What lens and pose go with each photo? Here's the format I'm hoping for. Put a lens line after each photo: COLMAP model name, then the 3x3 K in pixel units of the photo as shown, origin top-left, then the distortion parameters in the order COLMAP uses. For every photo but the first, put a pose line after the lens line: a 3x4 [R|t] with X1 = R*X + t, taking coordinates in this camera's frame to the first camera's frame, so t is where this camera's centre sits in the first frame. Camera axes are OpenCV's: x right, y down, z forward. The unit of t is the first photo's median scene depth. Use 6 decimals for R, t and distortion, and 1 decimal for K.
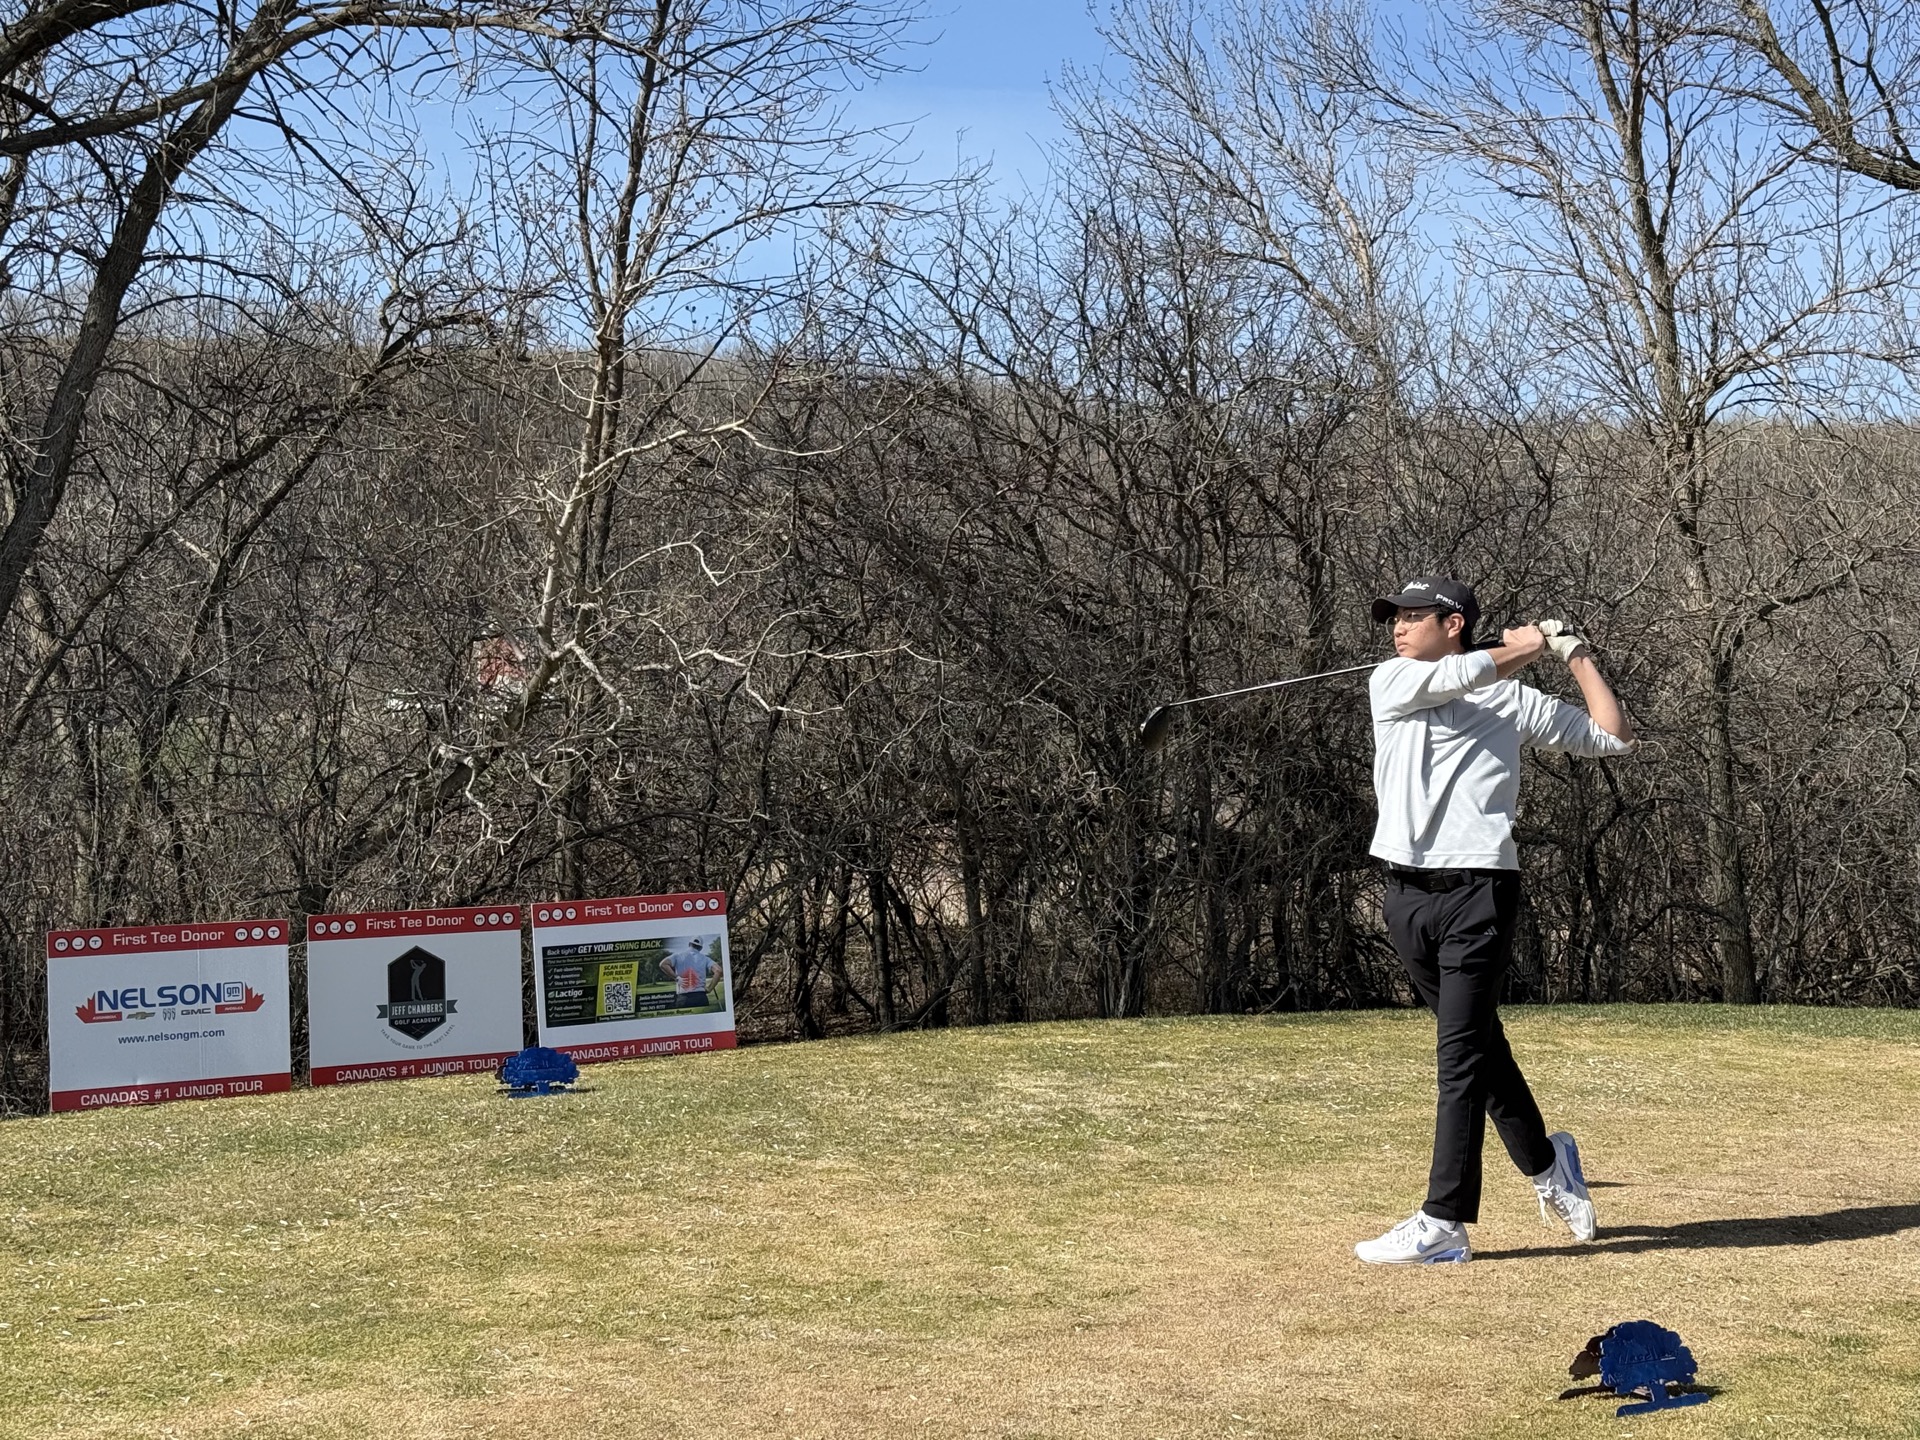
lens RADIAL K [[2834.3, 0, 960.0], [0, 2834.3, 720.0], [0, 0, 1]] dist [0.156004, -0.088279]
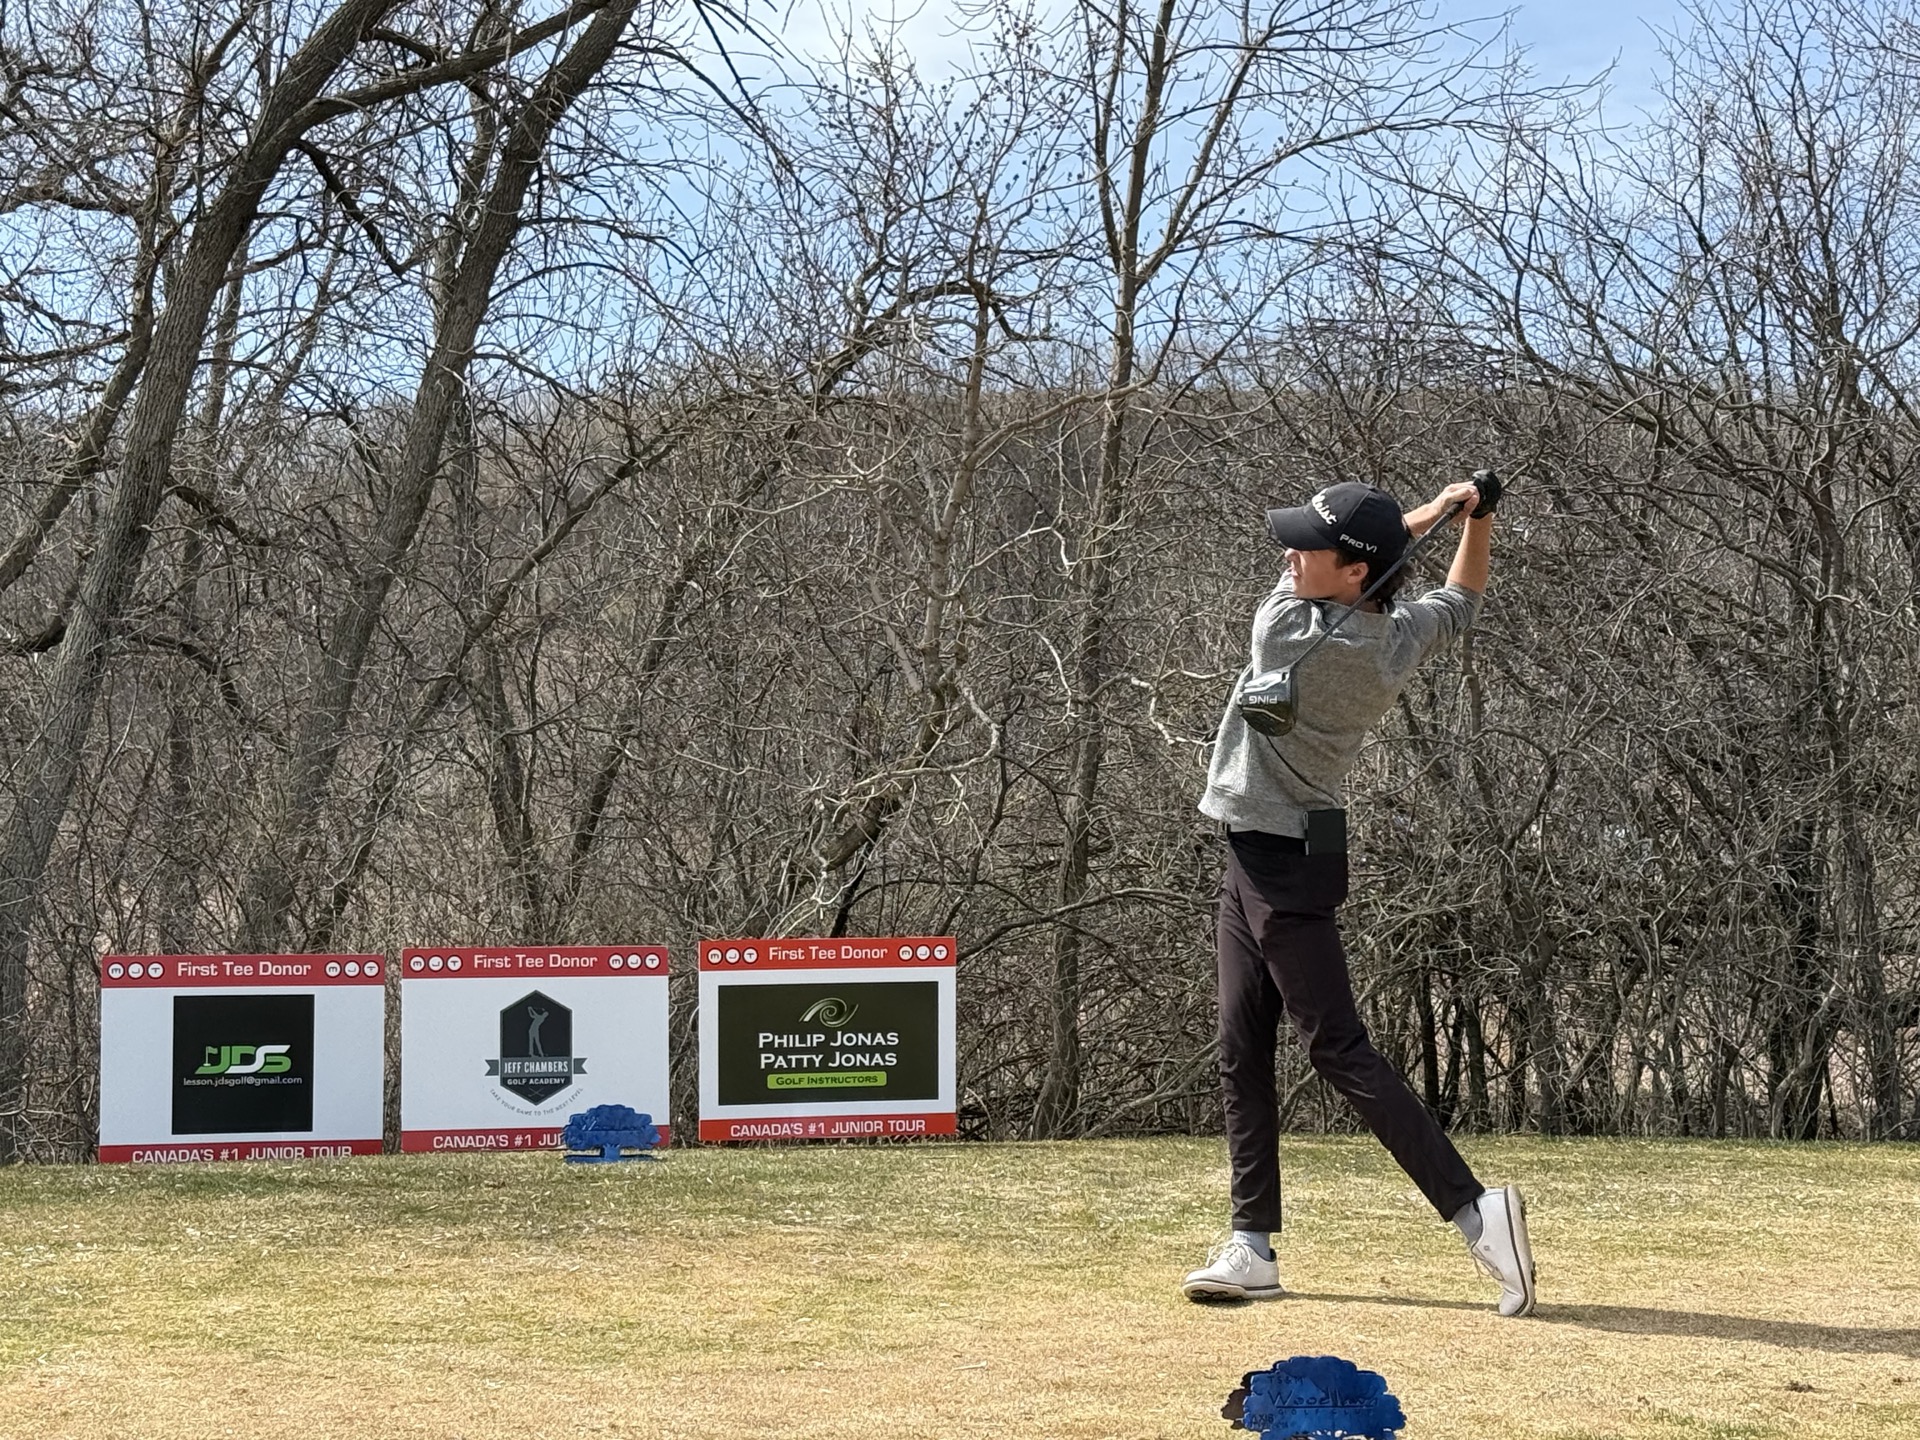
lens RADIAL K [[3686.4, 0, 960.0], [0, 3686.4, 720.0], [0, 0, 1]] dist [0.120569, 0.002128]
pose [[0.959187, -0.002572, -0.282762, 0.228318], [-0.009147, 0.999153, -0.040115, 0.042763], [0.282626, 0.041064, 0.958351, 0.007981]]
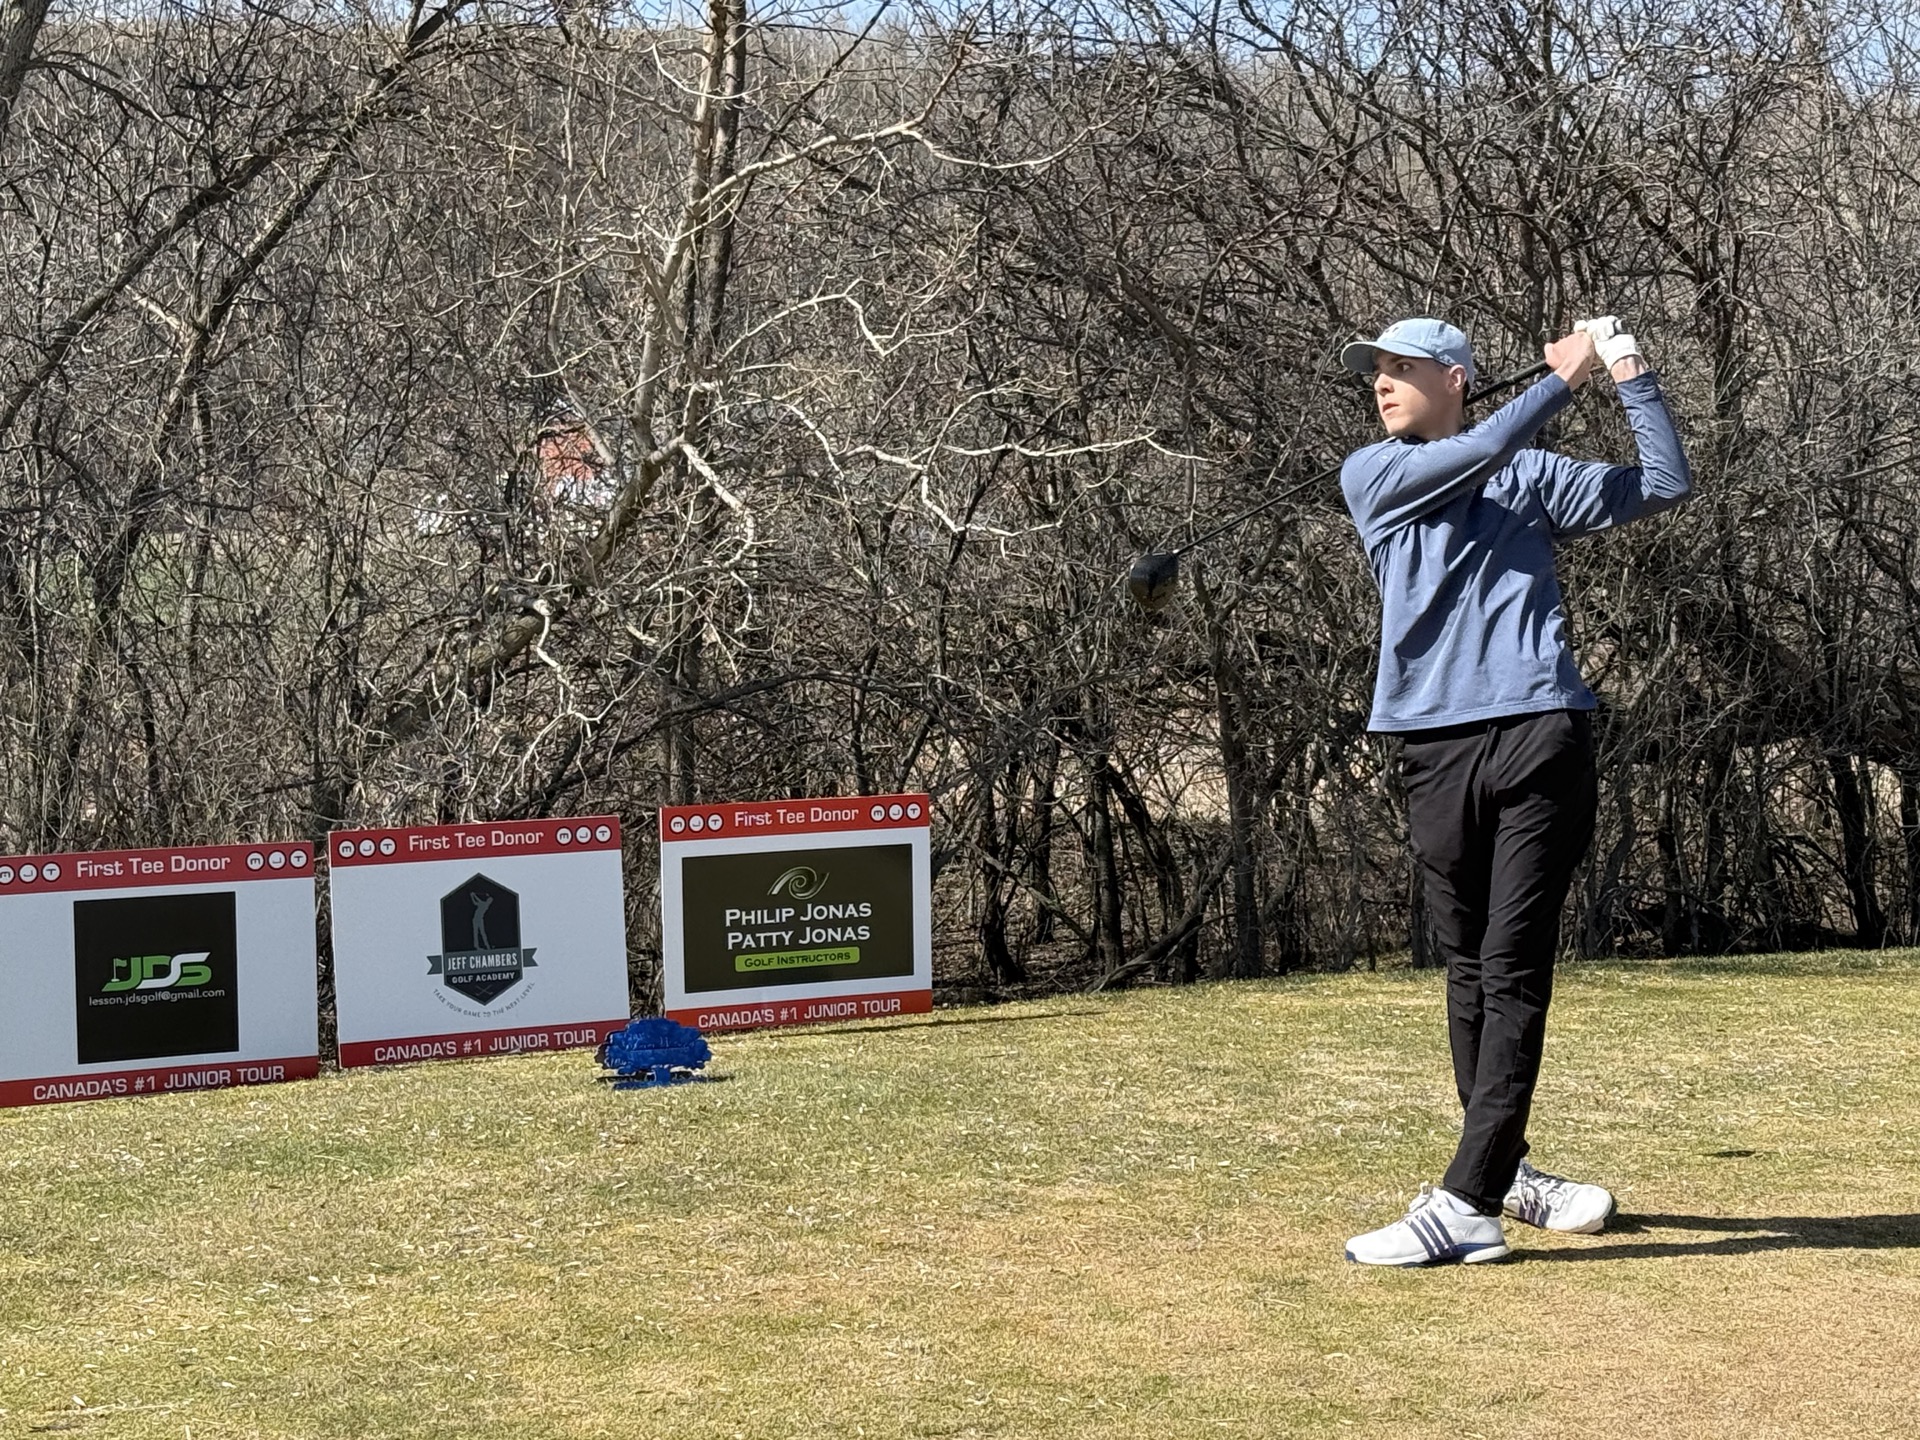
lens RADIAL K [[3865.9, 0, 960.0], [0, 3865.9, 720.0], [0, 0, 1]] dist [0.150212, 0.001803]
pose [[0.998280, -0.006317, -0.058285, -0.013901], [0.009192, 0.998747, 0.049188, -0.005695], [0.057901, -0.049639, 0.997087, 0.041692]]
